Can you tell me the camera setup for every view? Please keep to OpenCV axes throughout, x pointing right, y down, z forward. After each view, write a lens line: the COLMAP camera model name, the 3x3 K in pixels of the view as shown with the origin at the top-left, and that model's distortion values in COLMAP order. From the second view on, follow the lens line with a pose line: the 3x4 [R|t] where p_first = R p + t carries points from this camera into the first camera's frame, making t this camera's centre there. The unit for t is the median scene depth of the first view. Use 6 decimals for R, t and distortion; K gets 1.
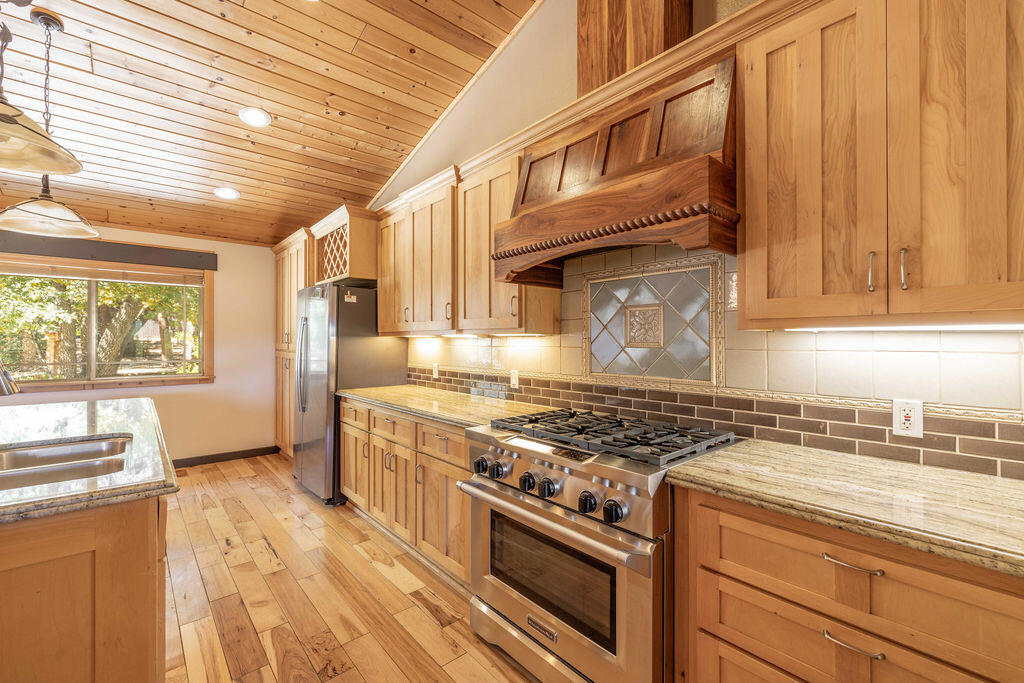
lens RADIAL K [[434.4, 0, 498.1], [0, 434.4, 340.4], [0, 0, 1]] dist [0.002900, -0.001397]
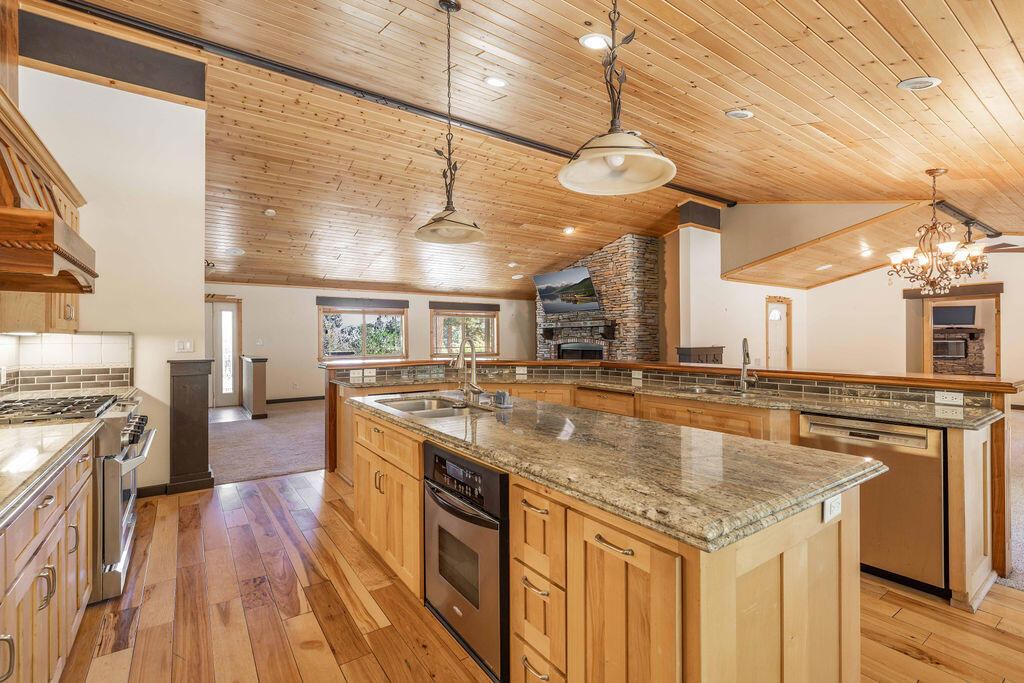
lens RADIAL K [[434.4, 0, 477.8], [0, 434.4, 341.4], [0, 0, 1]] dist [0.002900, -0.001397]
pose [[-0.990843, 0.008306, 0.134763, -1.013643], [0.008942, 0.999952, 0.004113, 0.013743], [-0.134722, 0.005281, -0.990869, 1.831713]]
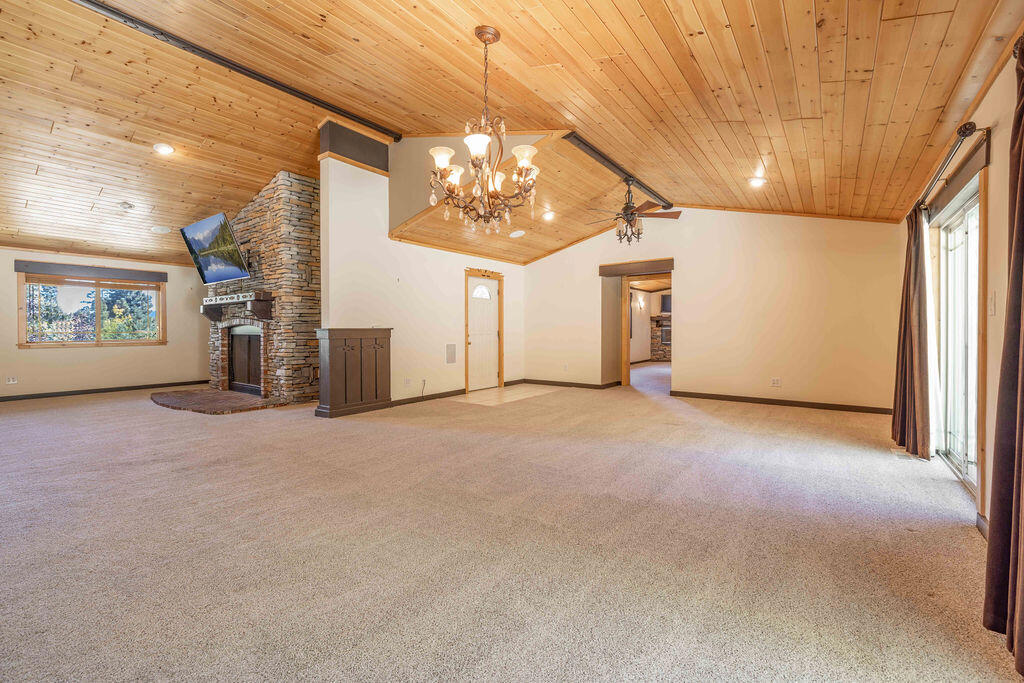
lens RADIAL K [[434.4, 0, 509.4], [0, 434.4, 332.5], [0, 0, 1]] dist [0.002900, -0.001397]
pose [[-0.978001, 0.004260, -0.208555, -2.568833], [0.003719, 0.999989, 0.002986, 0.100280], [0.208565, 0.002145, -0.978006, 0.855877]]
